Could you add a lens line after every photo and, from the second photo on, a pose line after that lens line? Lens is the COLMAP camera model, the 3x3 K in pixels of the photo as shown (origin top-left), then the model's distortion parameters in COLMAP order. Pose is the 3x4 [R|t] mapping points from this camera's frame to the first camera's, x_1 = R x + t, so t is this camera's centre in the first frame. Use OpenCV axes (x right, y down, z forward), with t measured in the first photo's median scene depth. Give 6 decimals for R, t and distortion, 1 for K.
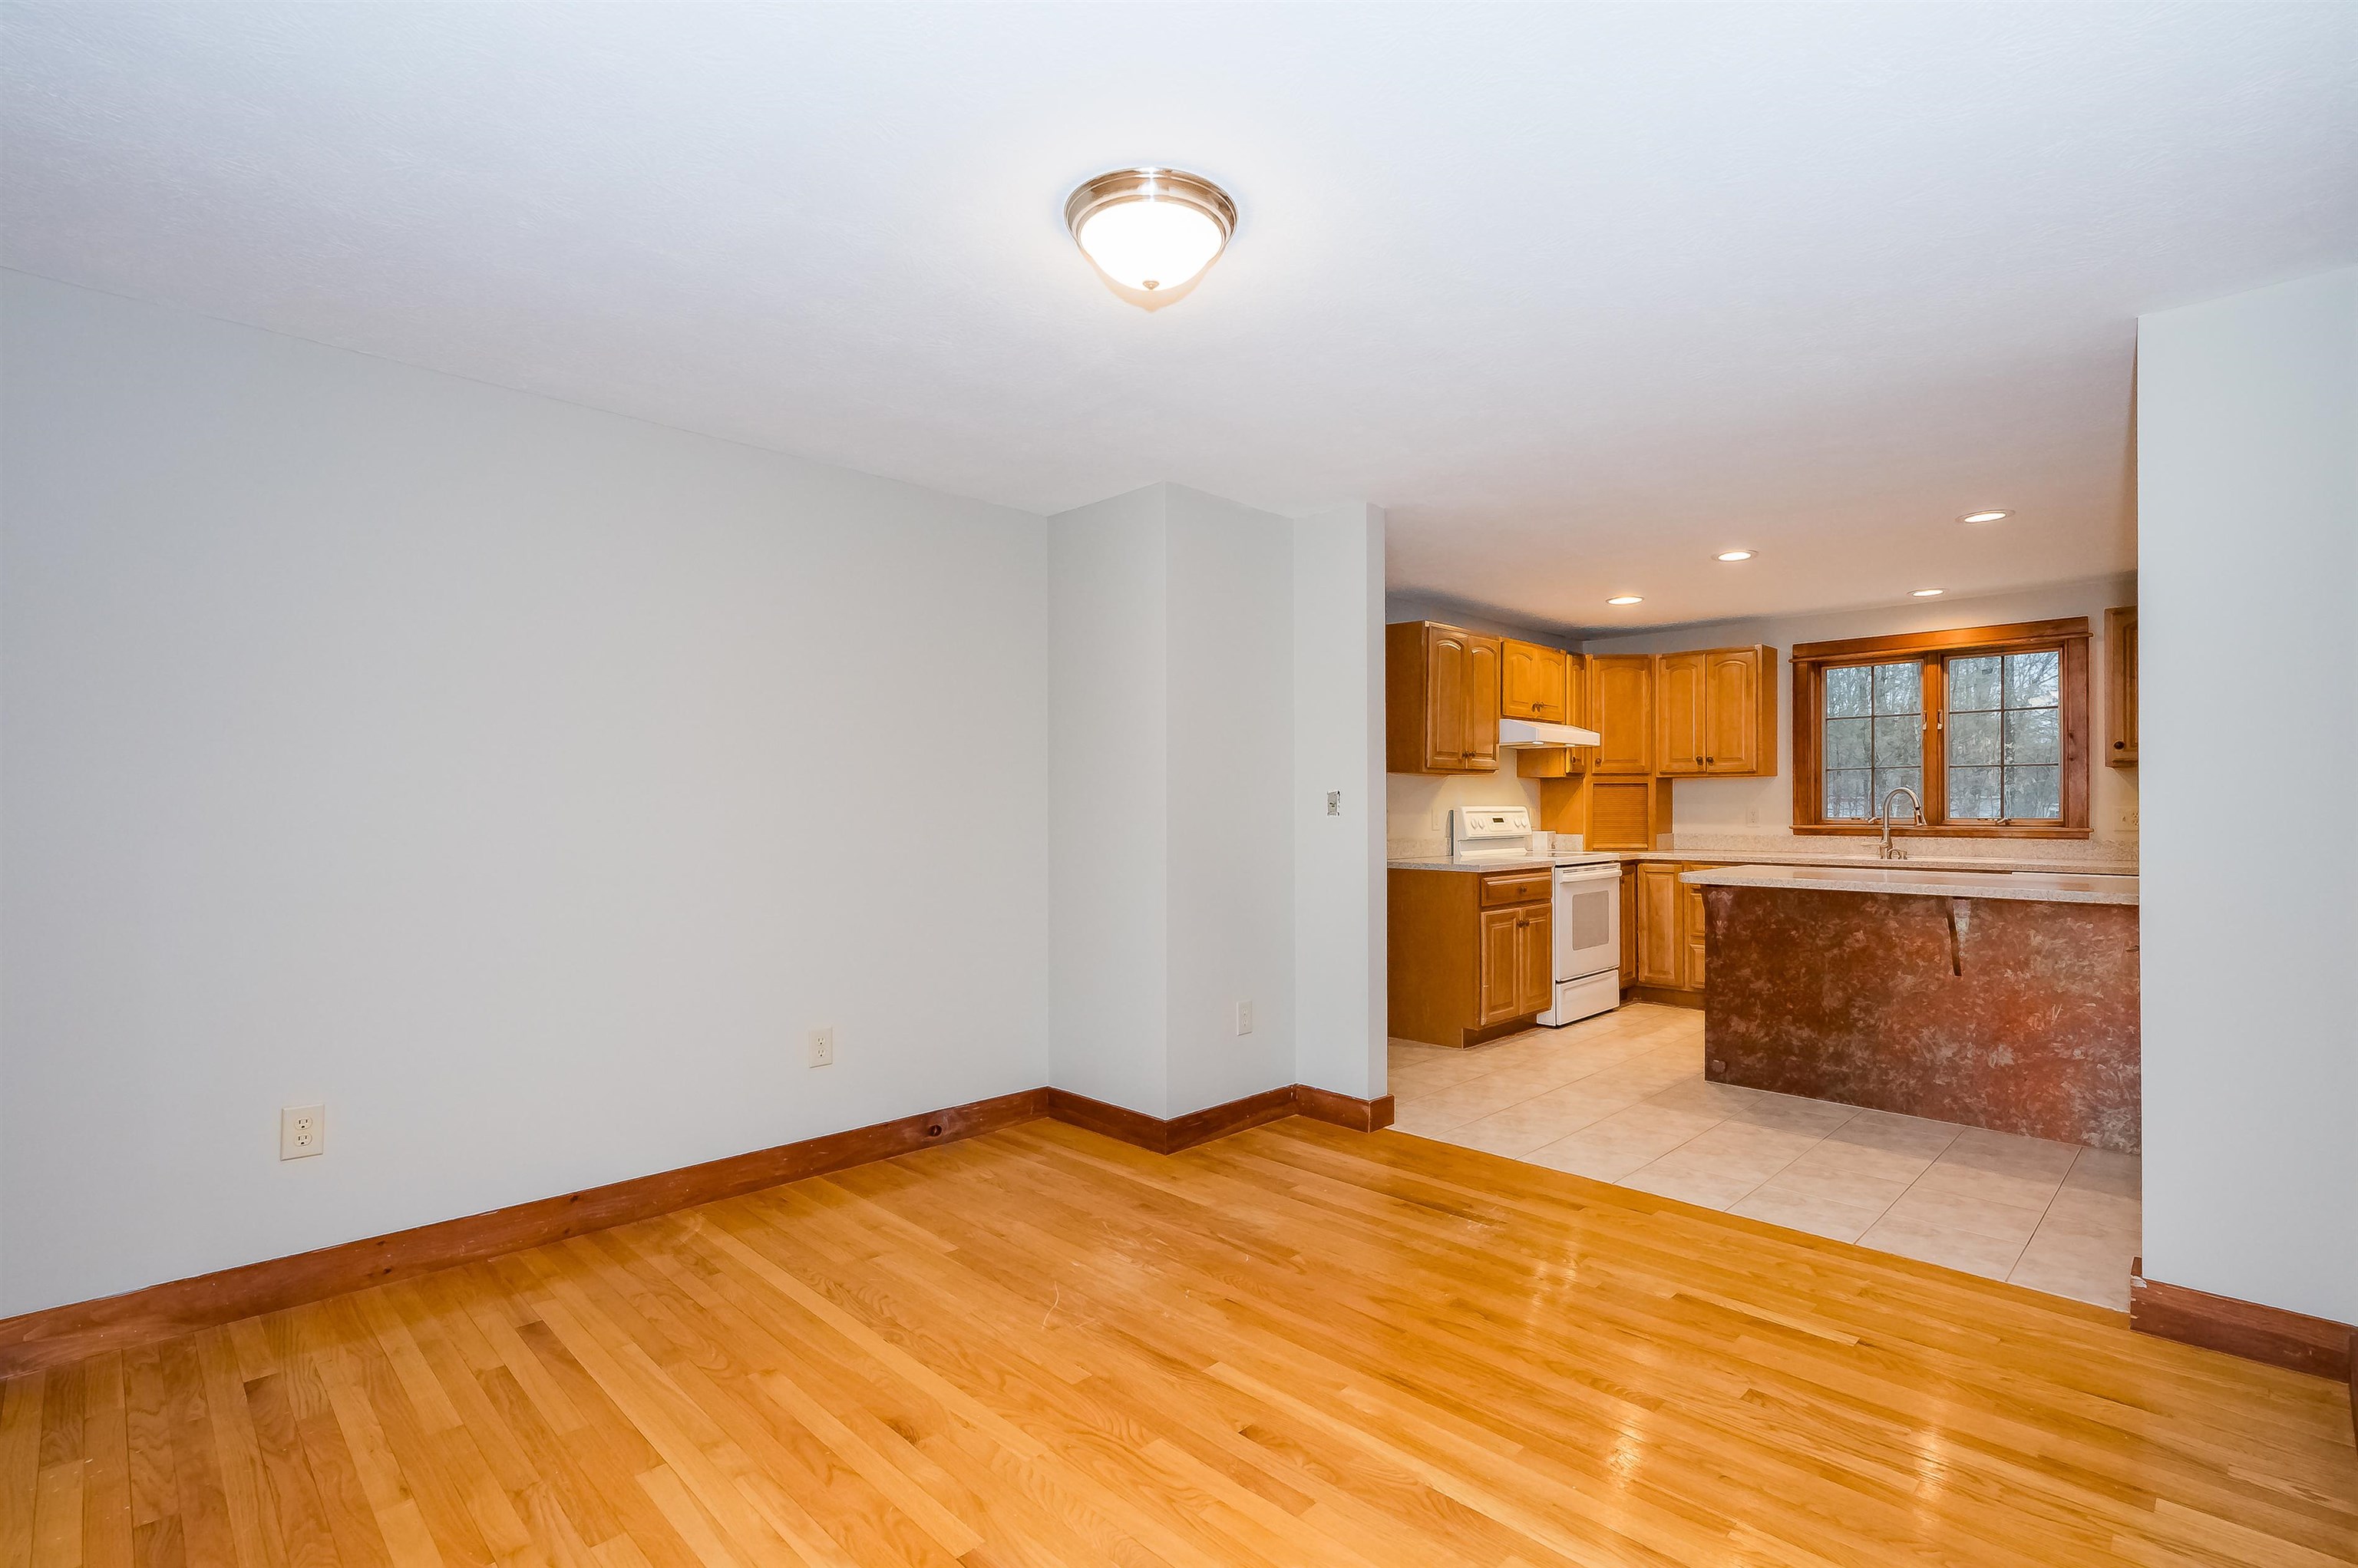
lens RADIAL K [[1081.7, 0, 1216.0], [0, 1081.7, 807.1], [0, 0, 1]] dist [0.001306, 0.000481]
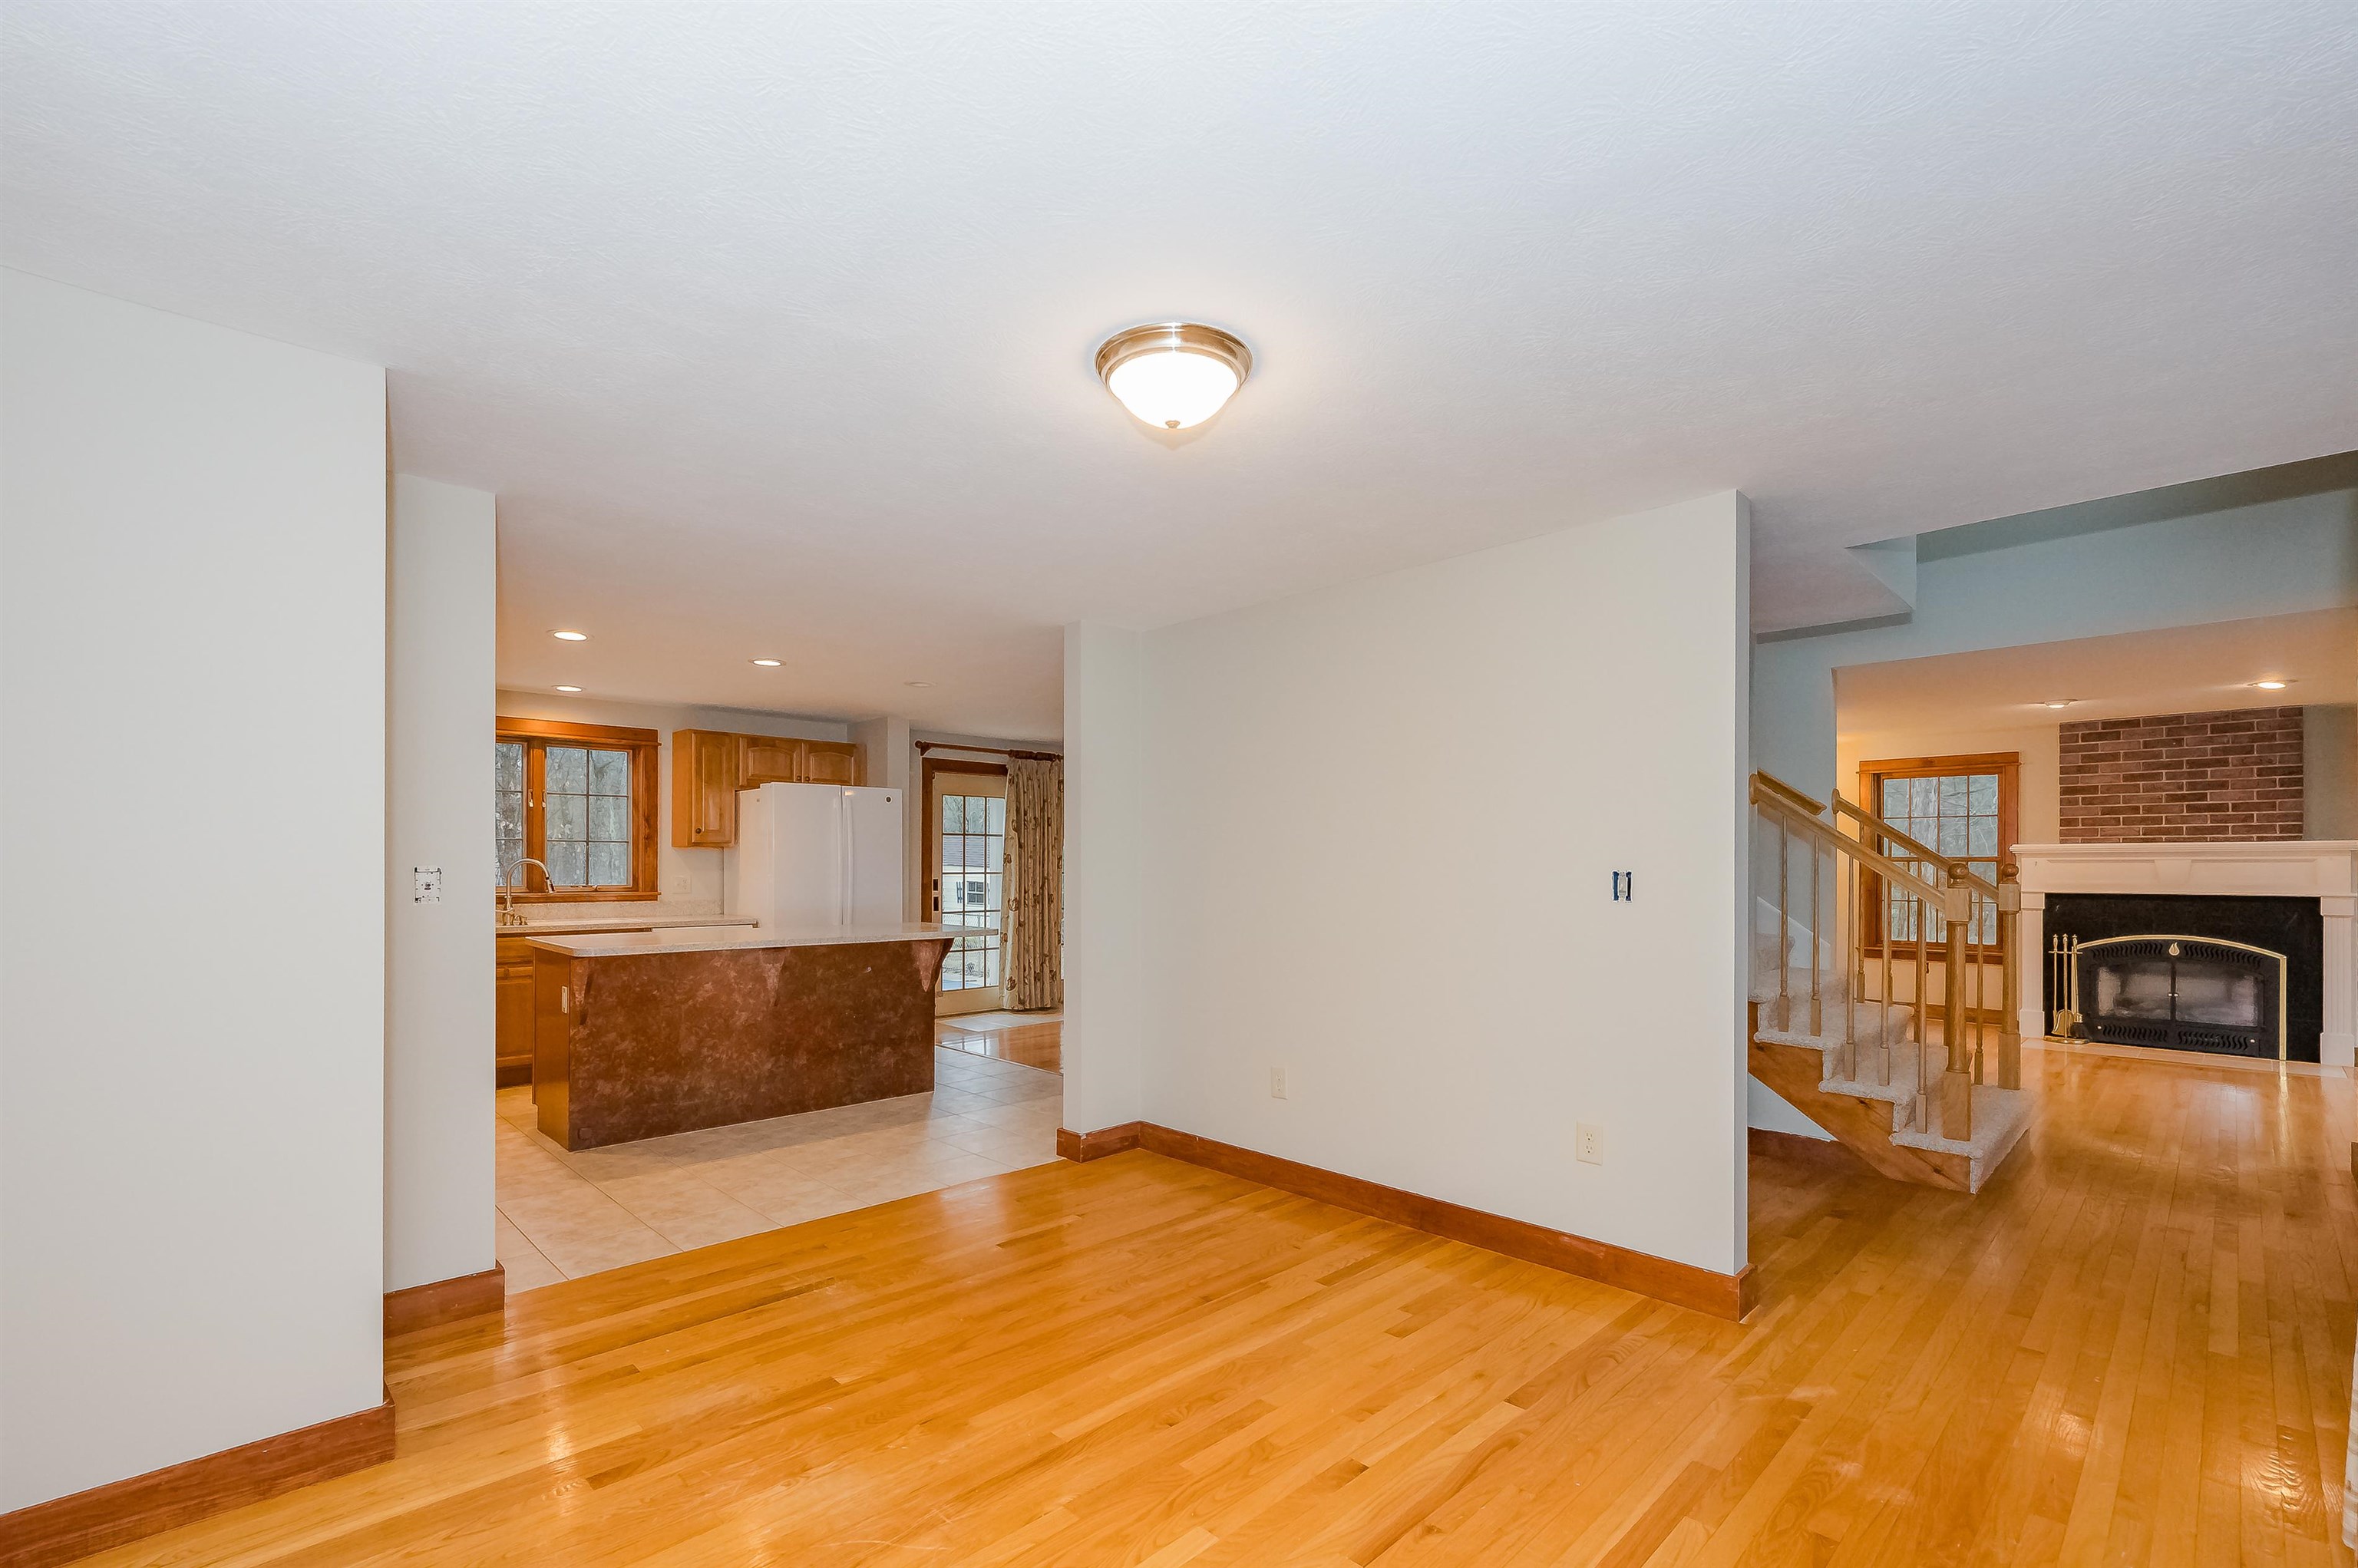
lens RADIAL K [[1035.0, 0, 1128.8], [0, 1035.0, 865.0], [0, 0, 1]] dist [0.011605, 0.000177]
pose [[0.058793, 0.001434, 0.998269, -0.665176], [-0.001970, 0.999997, -0.001321, -0.019740], [-0.998268, -0.001889, 0.058795, 0.585822]]
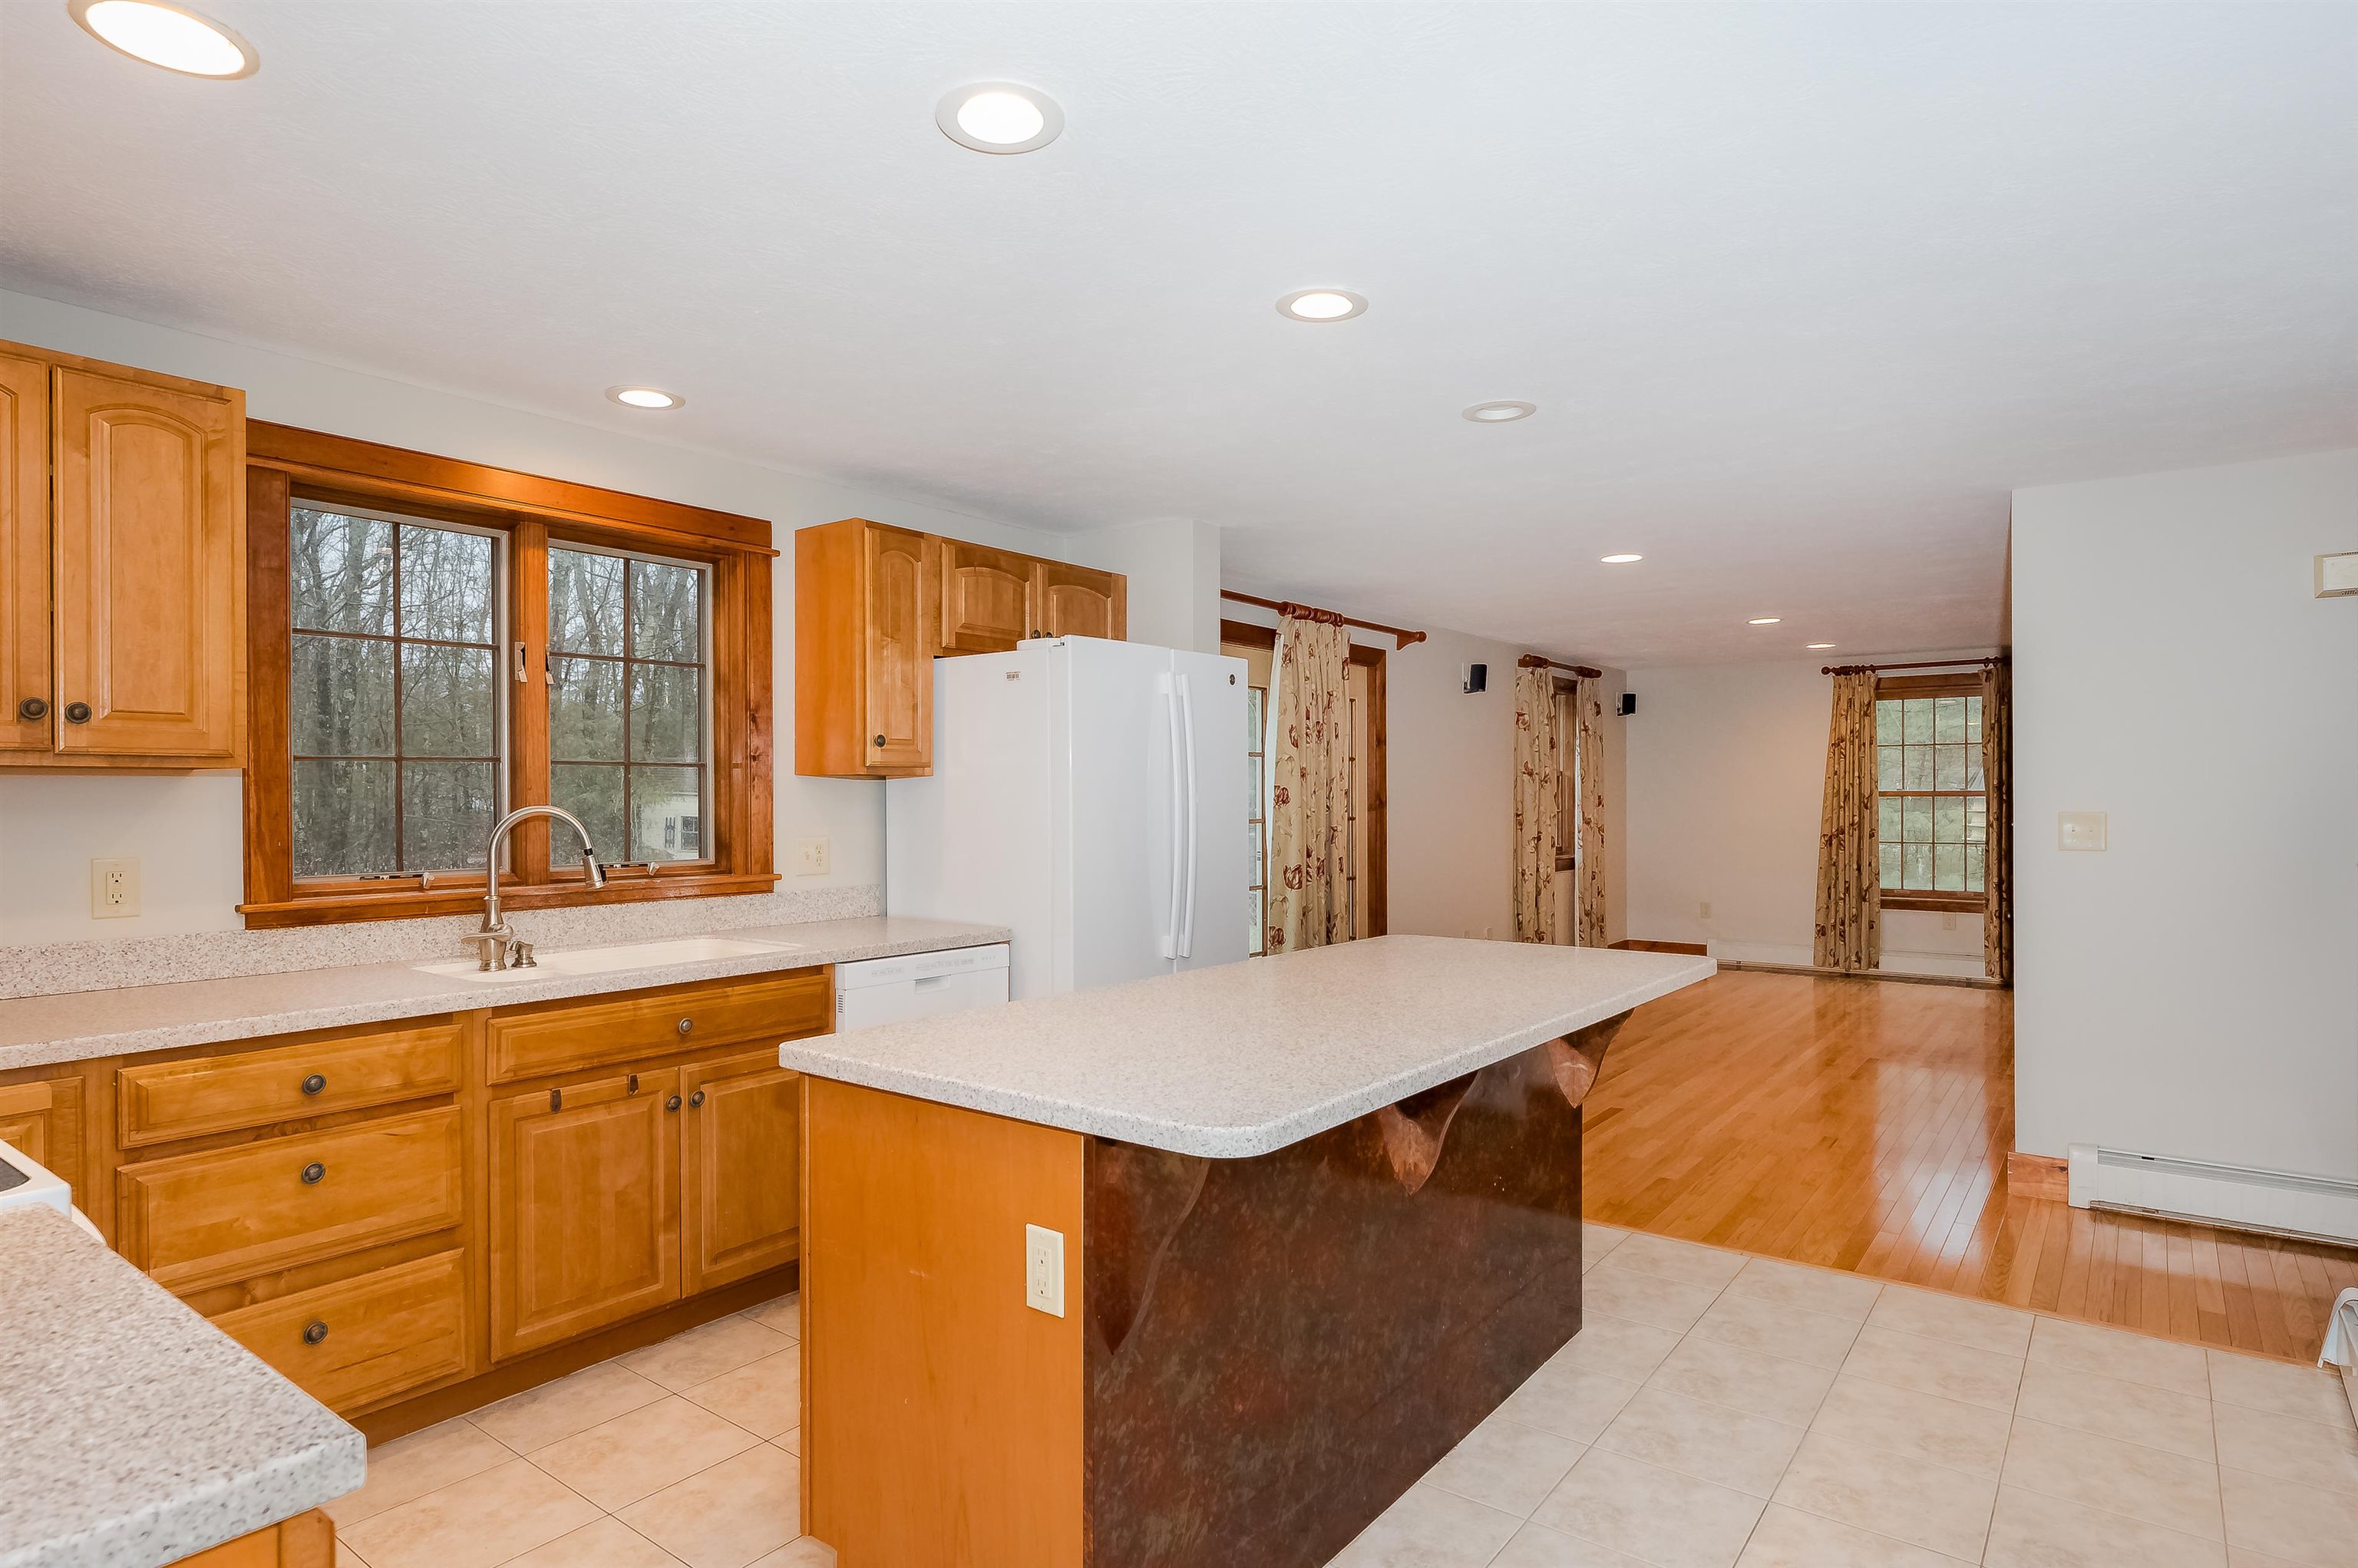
lens RADIAL K [[1289.4, 0, 1169.6], [0, 1289.4, 808.0], [0, 0, 1]] dist [-0.002309, -0.000427]
pose [[-0.113910, -0.008569, 0.993454, 0.118812], [0.000617, 0.999962, 0.008696, -0.036978], [-0.993491, 0.001603, -0.113901, 1.406511]]
